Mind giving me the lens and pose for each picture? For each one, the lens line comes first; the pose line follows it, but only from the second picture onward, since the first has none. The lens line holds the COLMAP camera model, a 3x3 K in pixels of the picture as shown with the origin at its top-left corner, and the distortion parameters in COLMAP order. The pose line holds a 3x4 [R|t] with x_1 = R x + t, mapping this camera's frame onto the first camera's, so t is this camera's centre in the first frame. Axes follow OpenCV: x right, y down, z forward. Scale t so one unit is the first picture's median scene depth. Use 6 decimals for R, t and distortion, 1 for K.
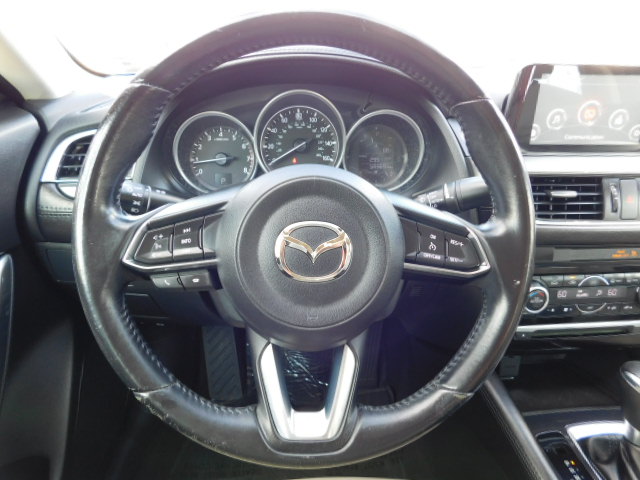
lens RADIAL K [[423.6, 0, 325.3], [0, 423.6, 242.3], [0, 0, 1]] dist [-0.073300, 0.058924]
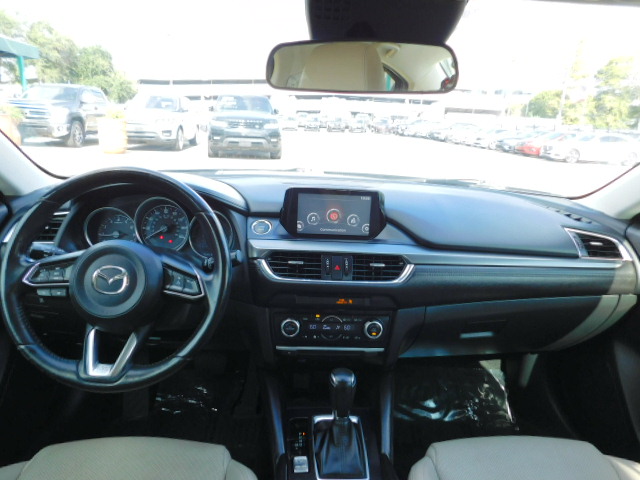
lens RADIAL K [[423.6, 0, 325.3], [0, 423.6, 242.3], [0, 0, 1]] dist [-0.073300, 0.058924]
pose [[0.998877, 0.043083, -0.019726, 0.721147], [-0.045903, 0.983098, -0.177231, 0.103881], [0.011757, 0.177937, 0.983972, -0.721179]]
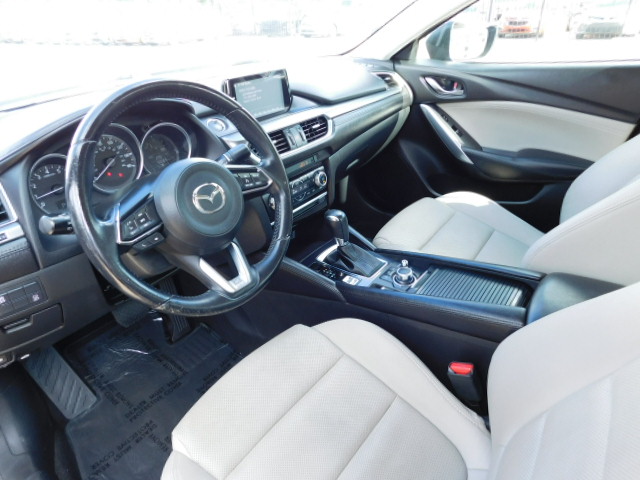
lens RADIAL K [[423.6, 0, 325.3], [0, 423.6, 242.3], [0, 0, 1]] dist [-0.073300, 0.058924]
pose [[0.653388, -0.405928, 0.638989, -0.697963], [0.380538, 0.905803, 0.186313, 0.032308], [-0.654427, 0.121425, 0.746312, -0.566722]]
